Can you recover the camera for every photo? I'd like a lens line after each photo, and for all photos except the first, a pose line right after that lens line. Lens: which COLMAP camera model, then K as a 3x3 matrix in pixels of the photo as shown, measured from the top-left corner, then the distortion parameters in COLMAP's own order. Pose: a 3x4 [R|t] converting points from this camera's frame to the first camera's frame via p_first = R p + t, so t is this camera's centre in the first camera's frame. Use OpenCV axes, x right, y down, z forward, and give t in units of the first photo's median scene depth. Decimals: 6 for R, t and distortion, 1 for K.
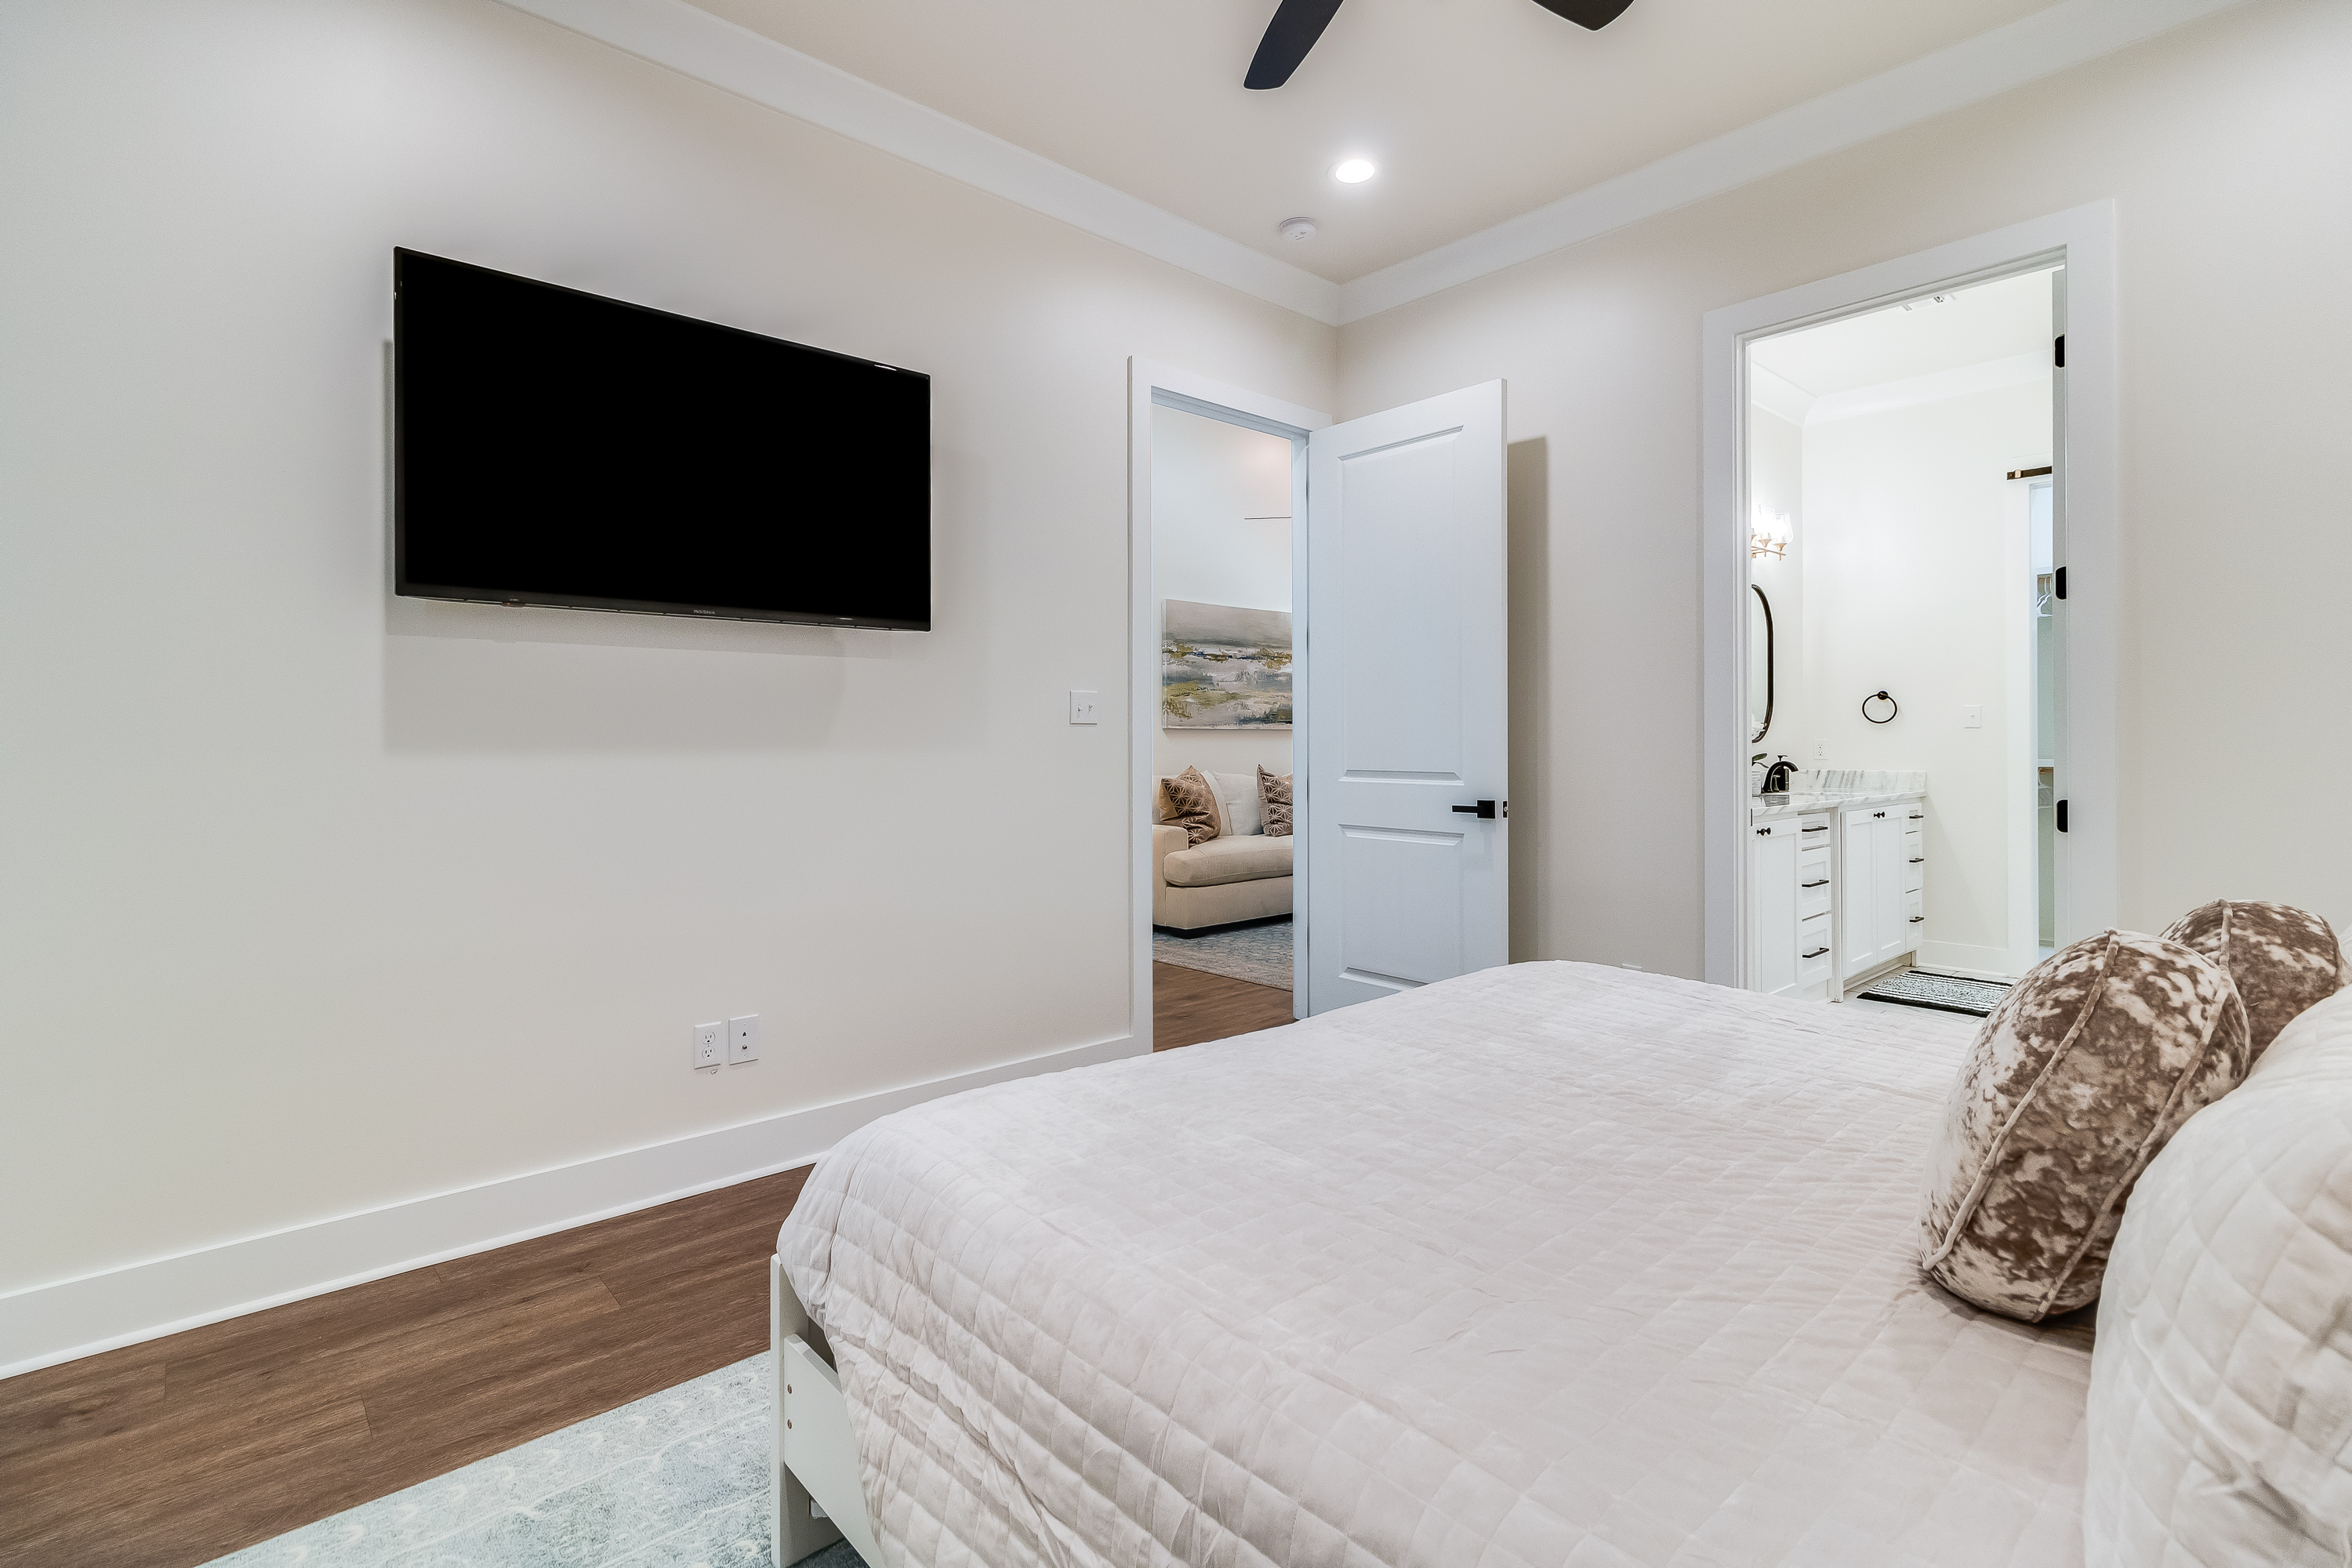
lens RADIAL K [[1079.2, 0, 1174.7], [0, 1079.2, 739.6], [0, 0, 1]] dist [-0.000645, 0.000301]
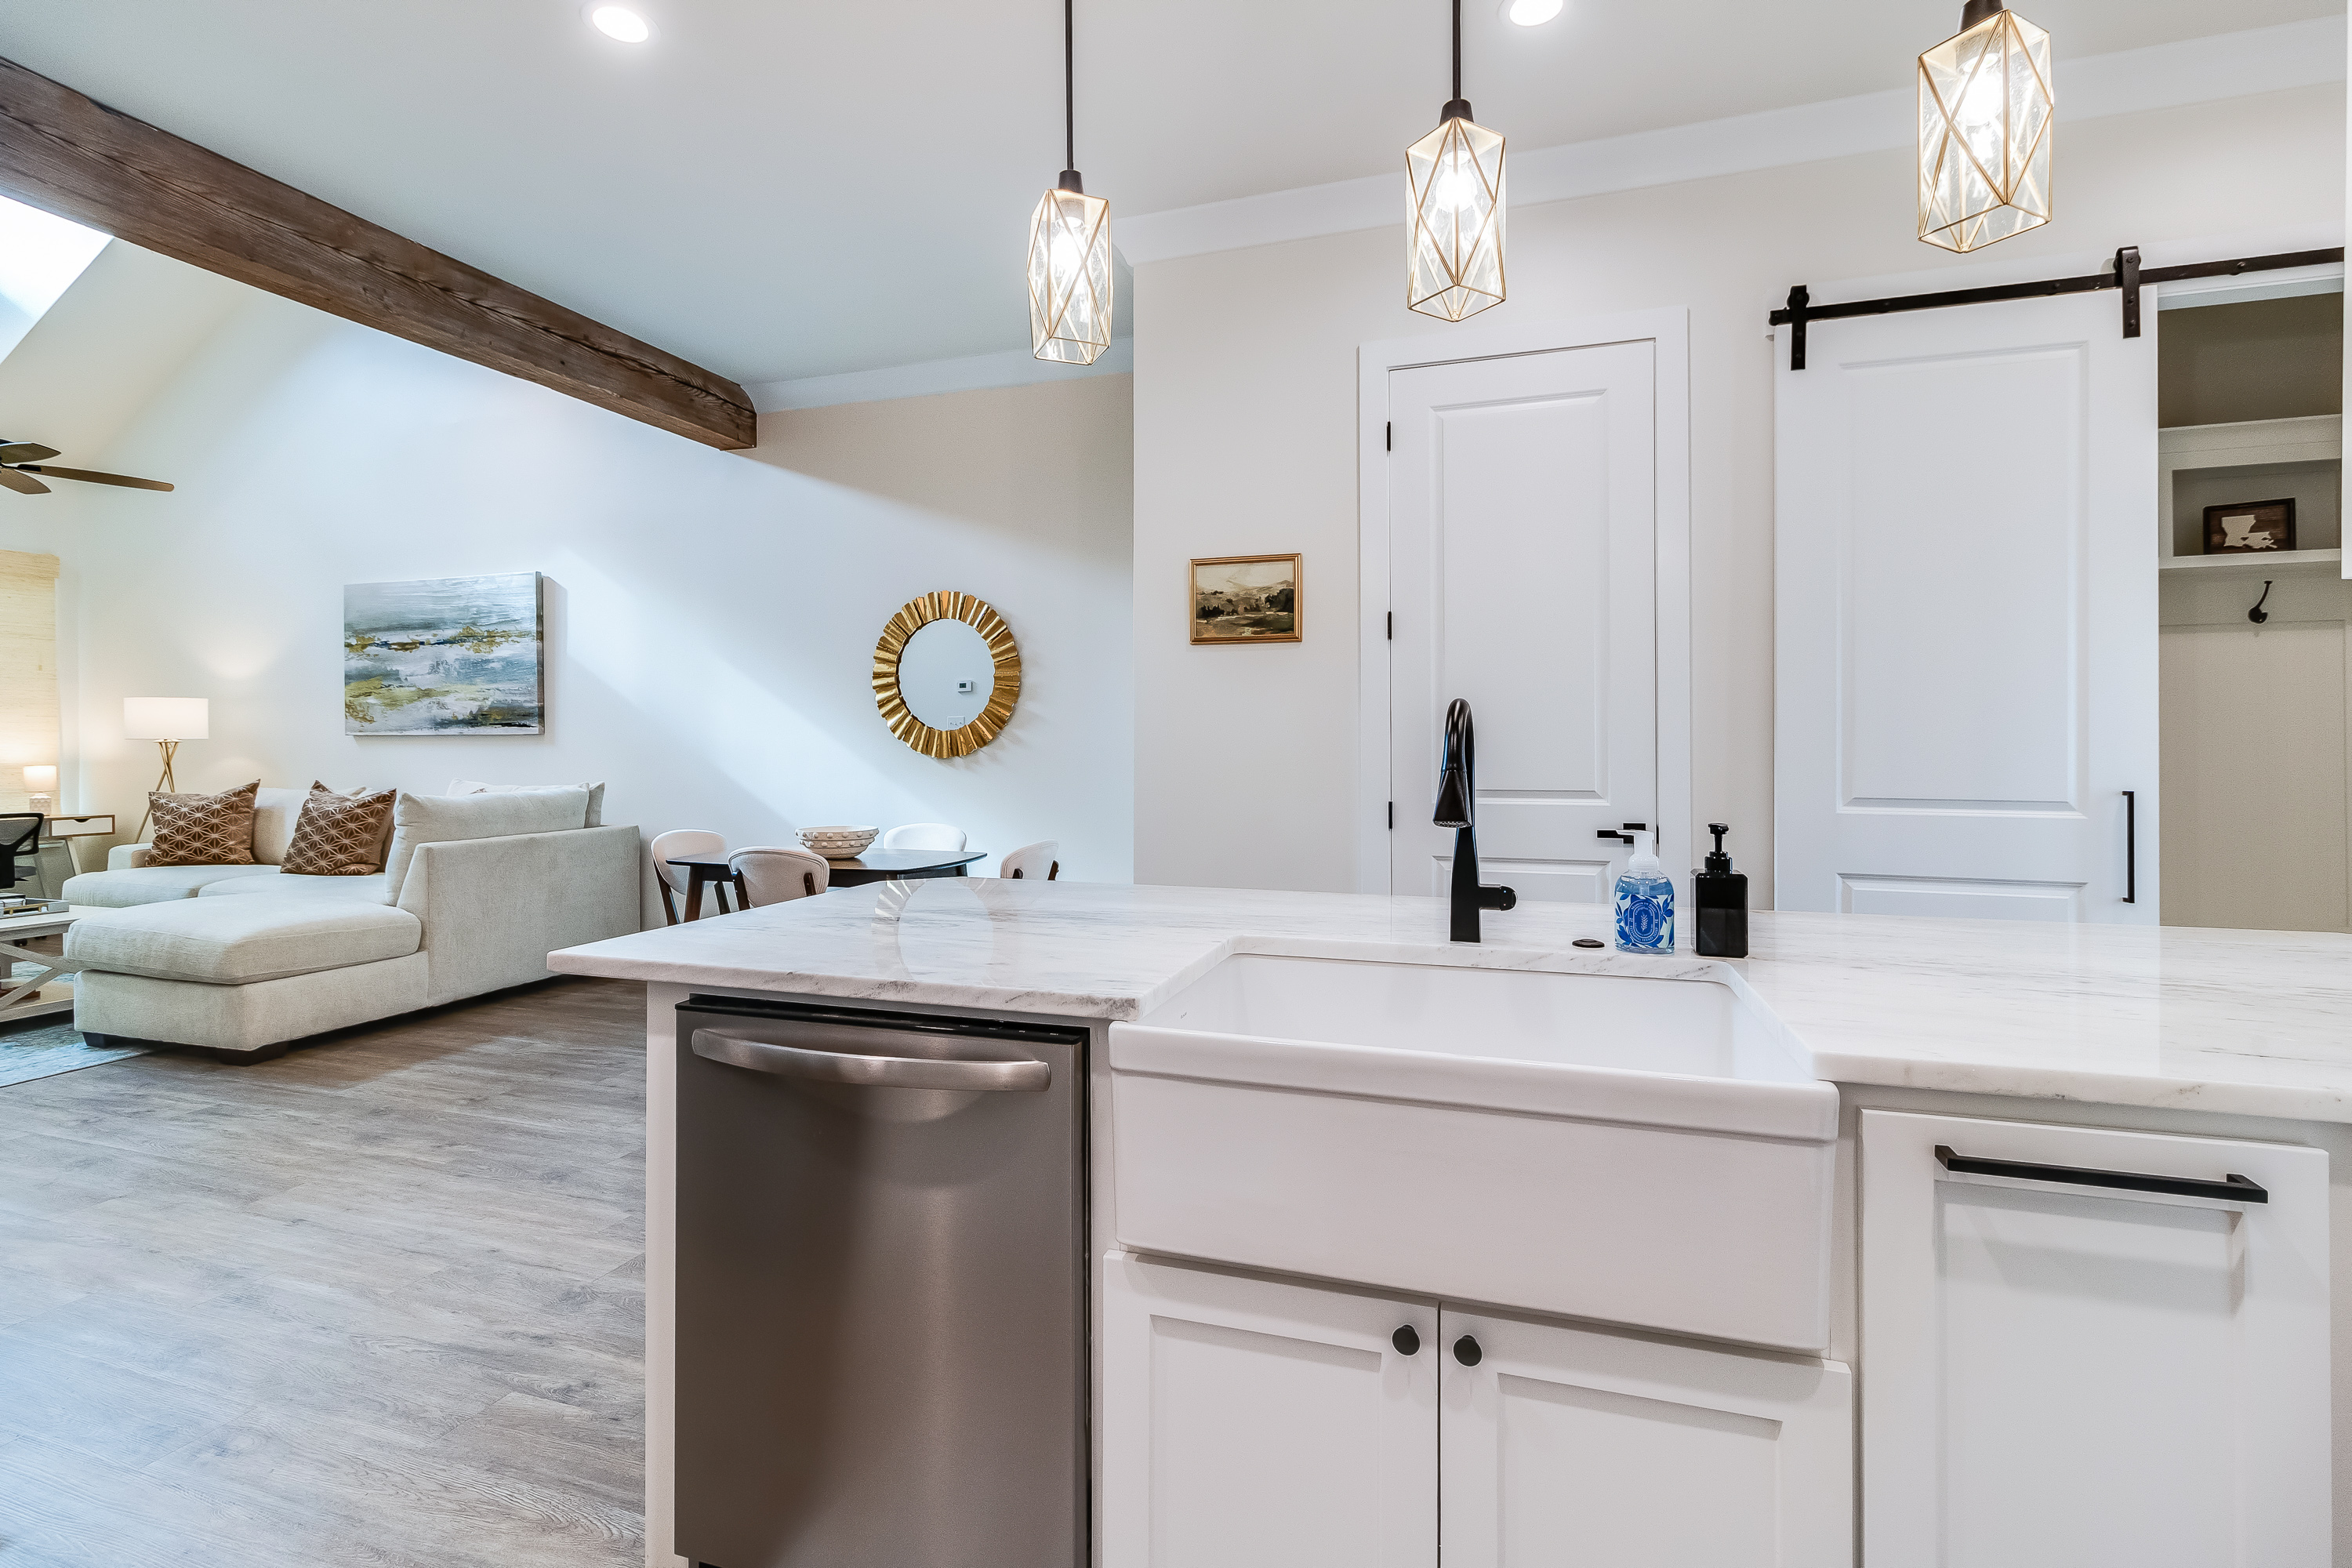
lens RADIAL K [[1079.2, 0, 1174.7], [0, 1079.2, 739.6], [0, 0, 1]] dist [-0.000645, 0.000301]
pose [[0.501969, 0.004070, -0.864876, 1.016558], [0.004658, 0.999962, 0.007409, -0.009704], [0.864873, -0.007748, 0.501931, 1.085319]]
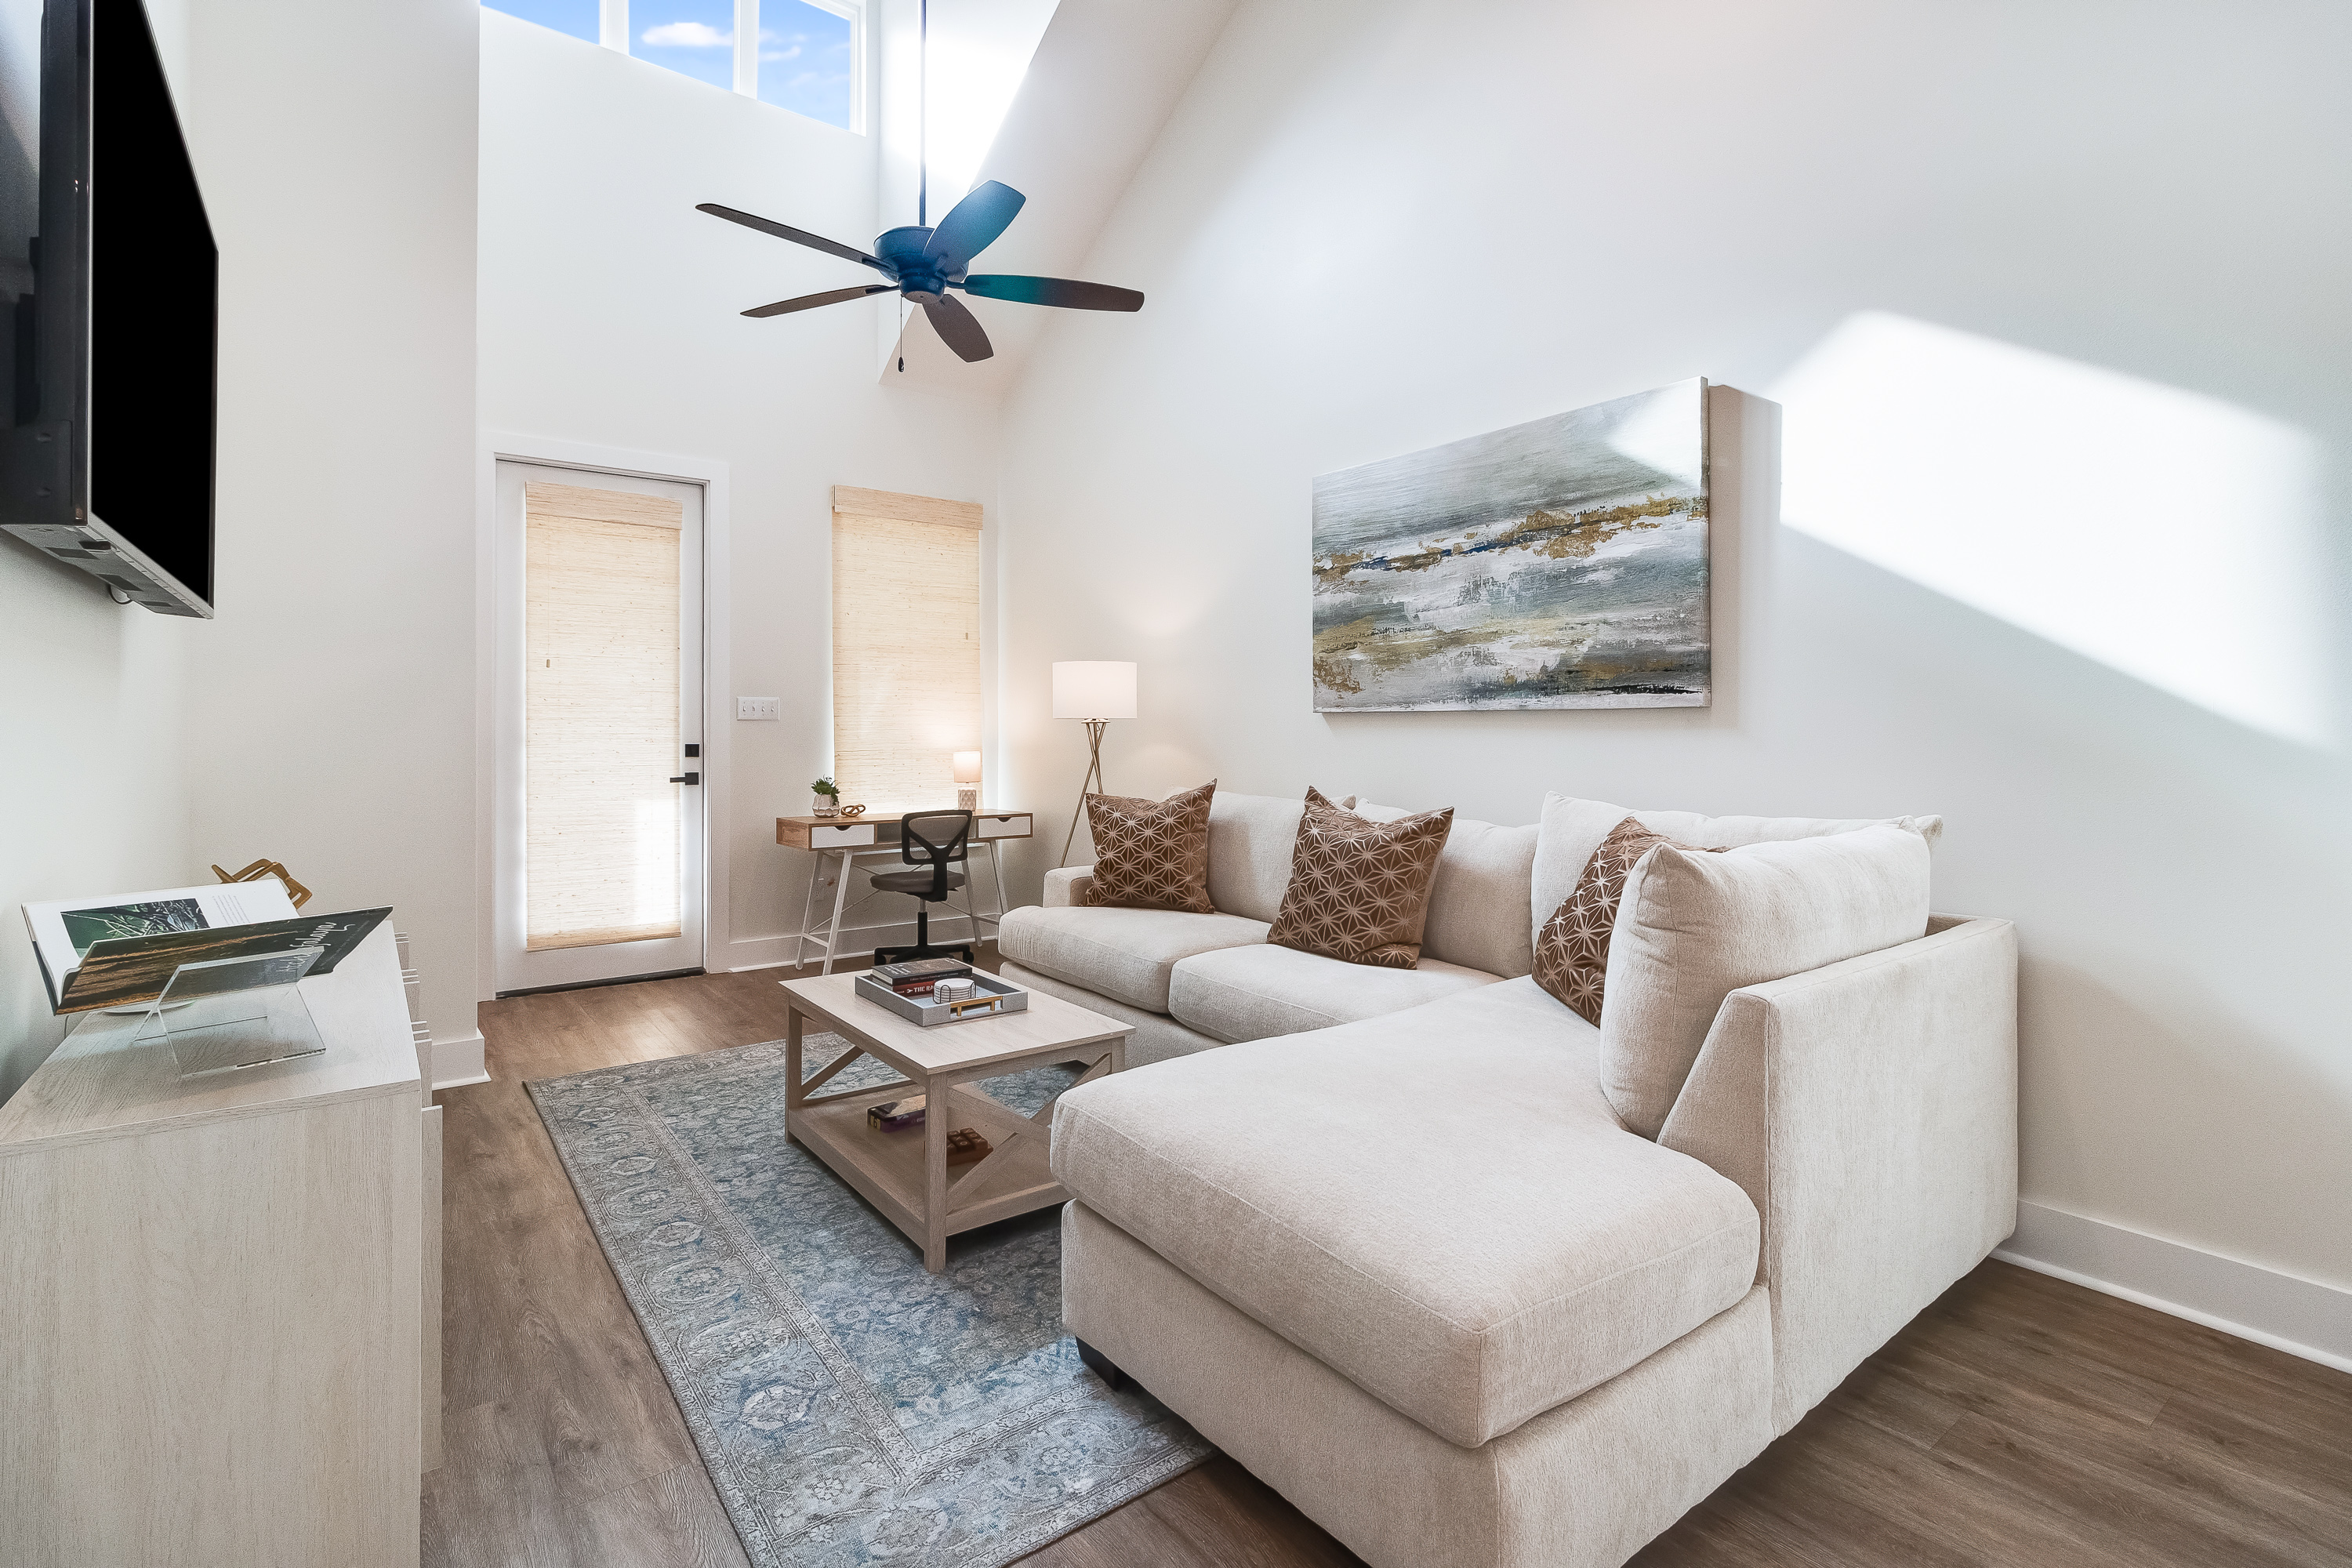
lens RADIAL K [[1094.2, 0, 1176.1], [0, 1094.2, 727.0], [0, 0, 1]] dist [0.000066, 0.000071]
pose [[-0.074240, 0.005265, -0.997227, 0.526865], [0.004478, 0.999978, 0.004946, -0.005728], [0.997230, -0.004098, -0.074262, 0.924642]]
